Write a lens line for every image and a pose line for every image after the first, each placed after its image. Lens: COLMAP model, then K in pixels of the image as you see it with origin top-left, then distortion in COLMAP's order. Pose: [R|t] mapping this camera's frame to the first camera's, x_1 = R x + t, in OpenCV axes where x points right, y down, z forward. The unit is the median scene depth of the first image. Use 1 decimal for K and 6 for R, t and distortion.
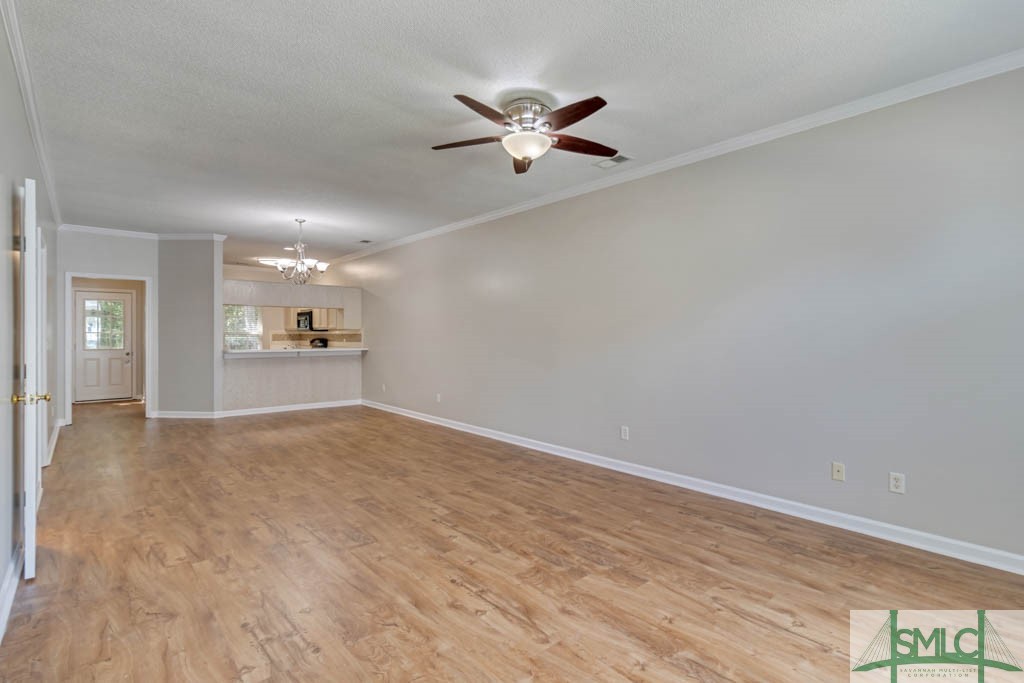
lens RADIAL K [[487.4, 0, 514.3], [0, 487.4, 332.0], [0, 0, 1]] dist [0.001754, -0.000157]
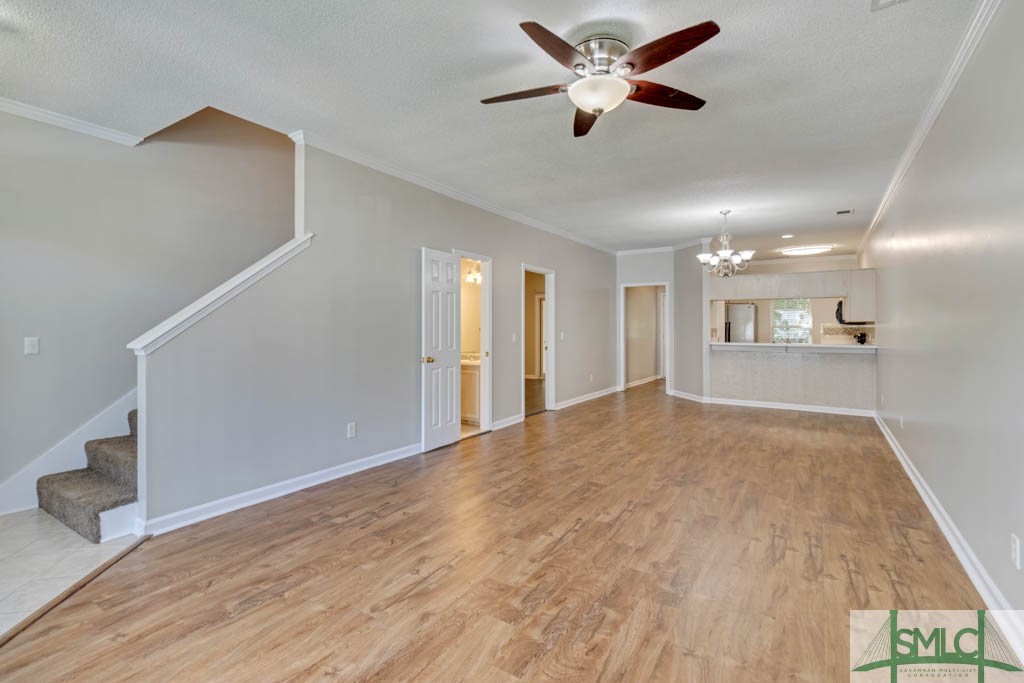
lens RADIAL K [[482.7, 0, 513.8], [0, 482.7, 320.0], [0, 0, 1]] dist [0.001528, 0.000980]
pose [[0.279518, -0.012514, -0.960059, 0.378052], [0.000918, 0.999918, -0.012766, 0.001841], [0.960140, 0.002687, 0.279507, 0.317809]]
